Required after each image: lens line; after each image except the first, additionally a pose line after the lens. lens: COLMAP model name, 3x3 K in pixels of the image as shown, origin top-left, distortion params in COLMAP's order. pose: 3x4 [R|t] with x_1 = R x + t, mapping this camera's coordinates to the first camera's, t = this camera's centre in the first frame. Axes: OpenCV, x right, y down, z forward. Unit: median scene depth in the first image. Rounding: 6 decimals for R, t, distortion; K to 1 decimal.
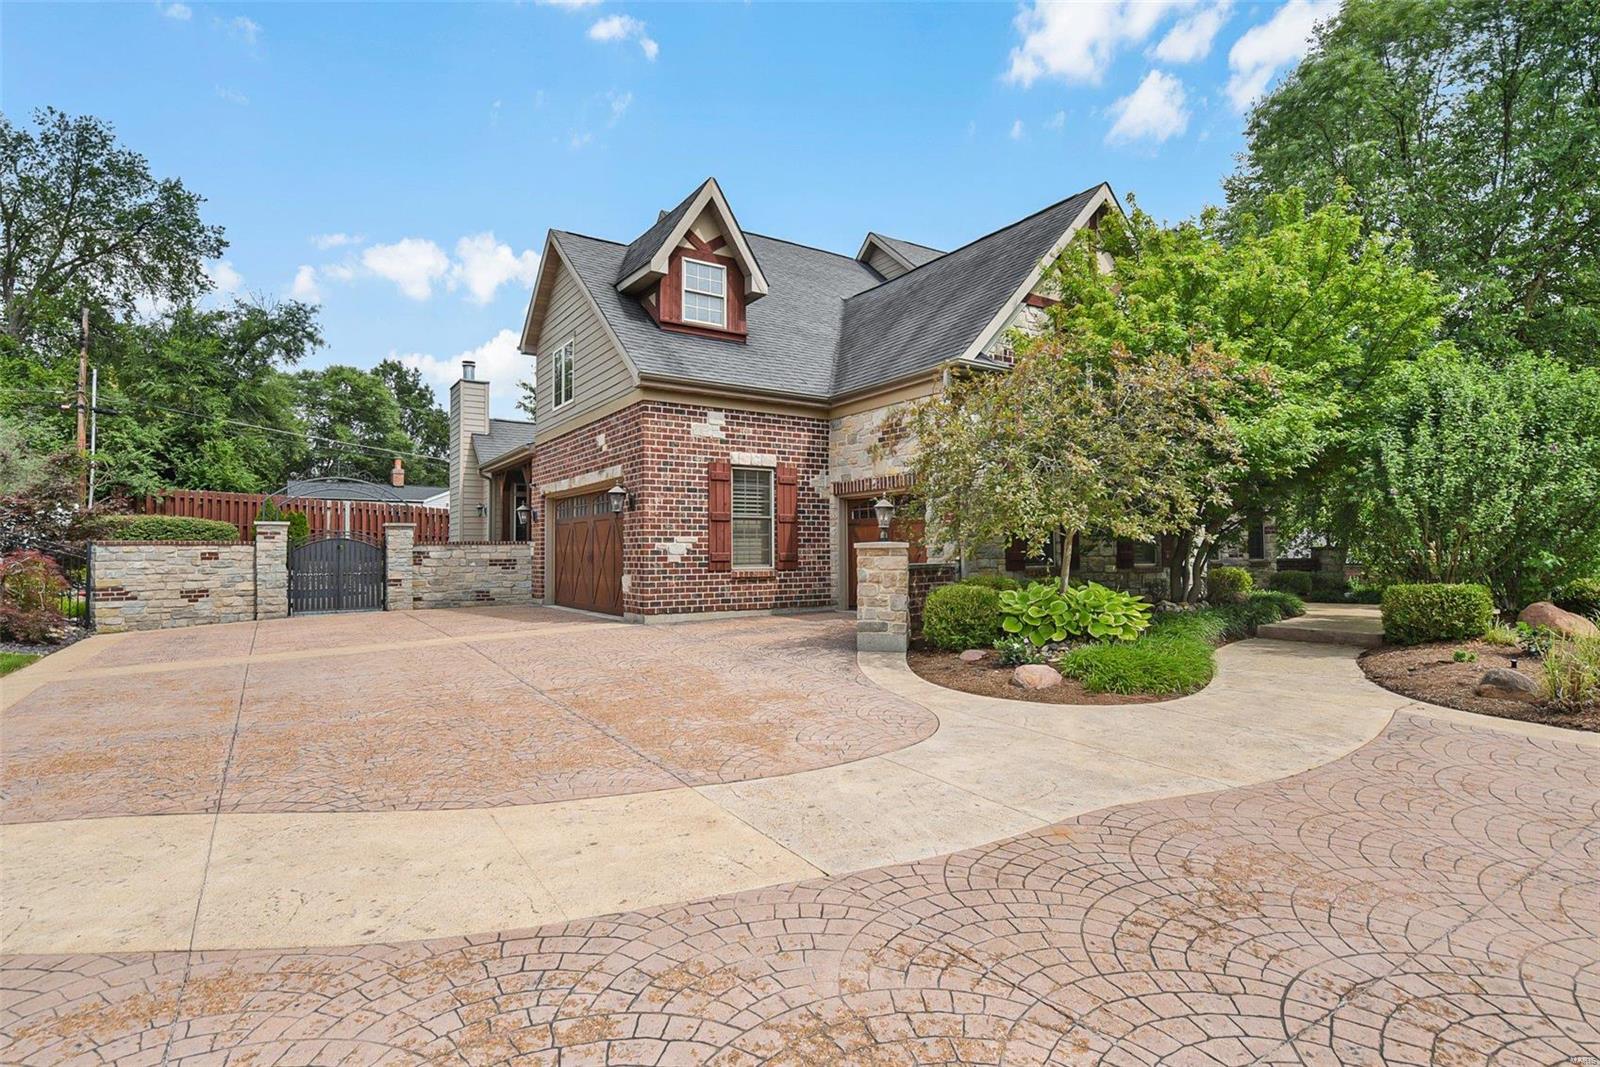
lens RADIAL K [[748.0, 0, 736.1], [0, 748.0, 528.6], [0, 0, 1]] dist [0.004686, 0.001224]
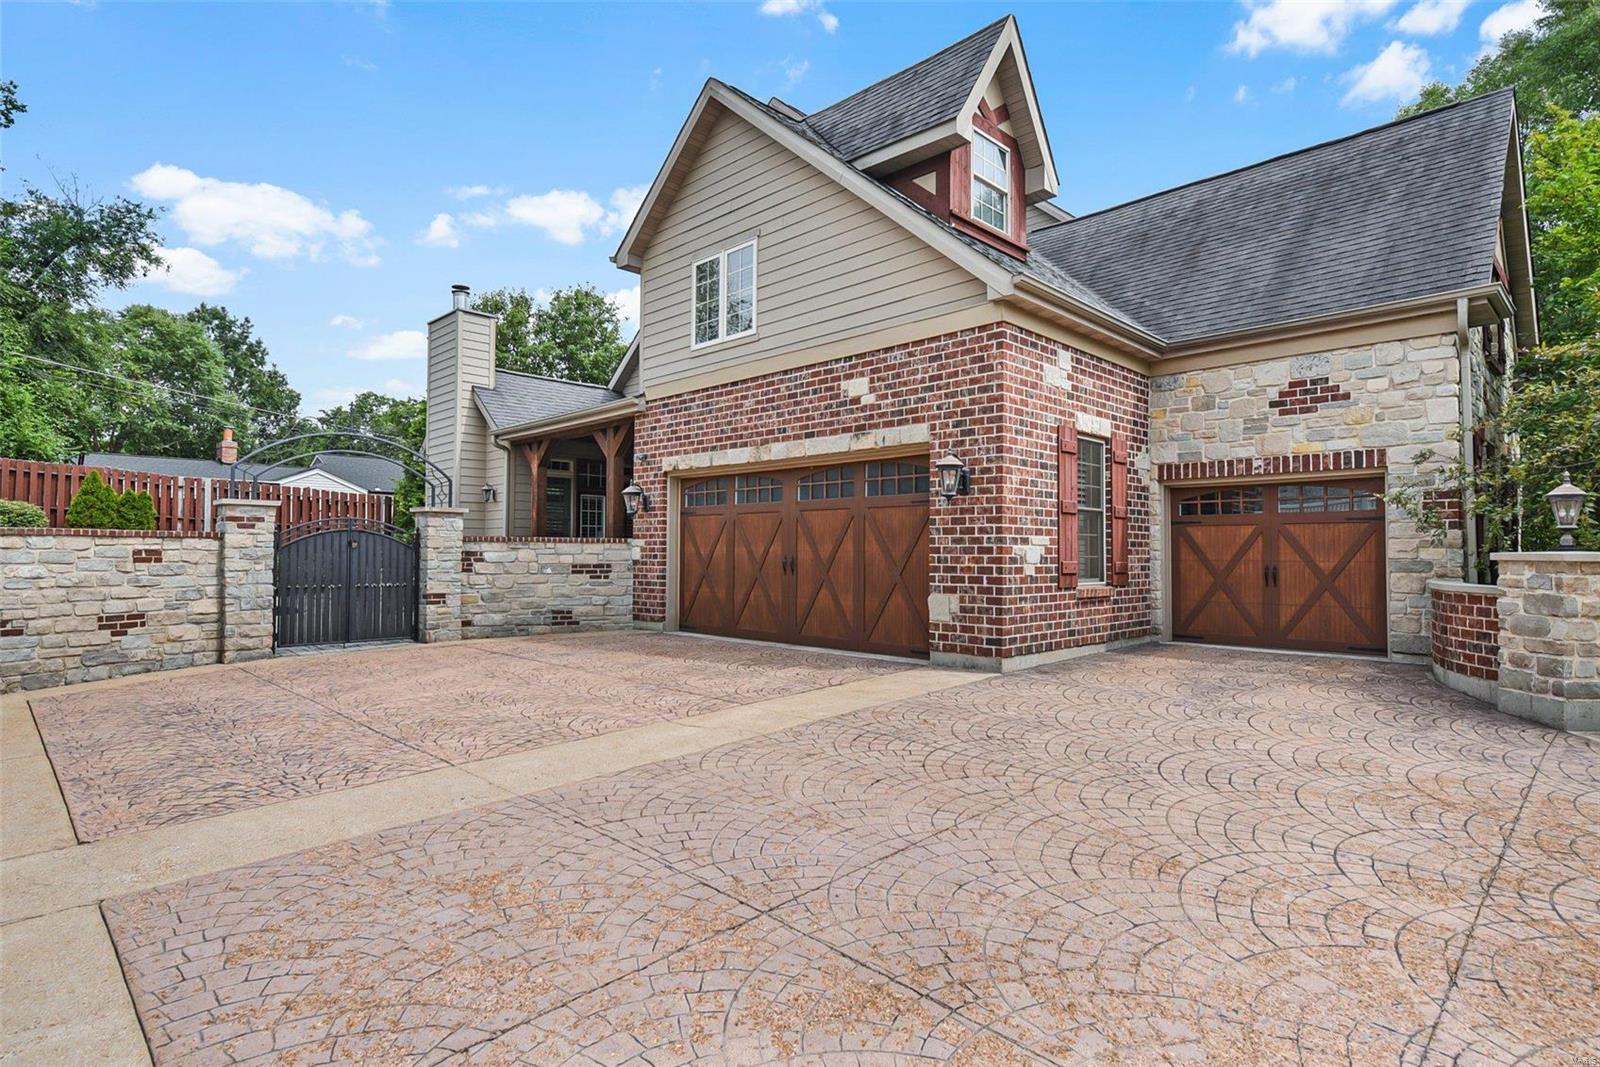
lens RADIAL K [[797.0, 0, 747.2], [0, 797.0, 529.1], [0, 0, 1]] dist [0.002798, 0.000106]
pose [[0.979258, 0.017286, 0.201880, -0.321223], [-0.017902, 0.999839, 0.001229, 0.005677], [-0.201826, -0.004818, 0.979410, 0.258200]]
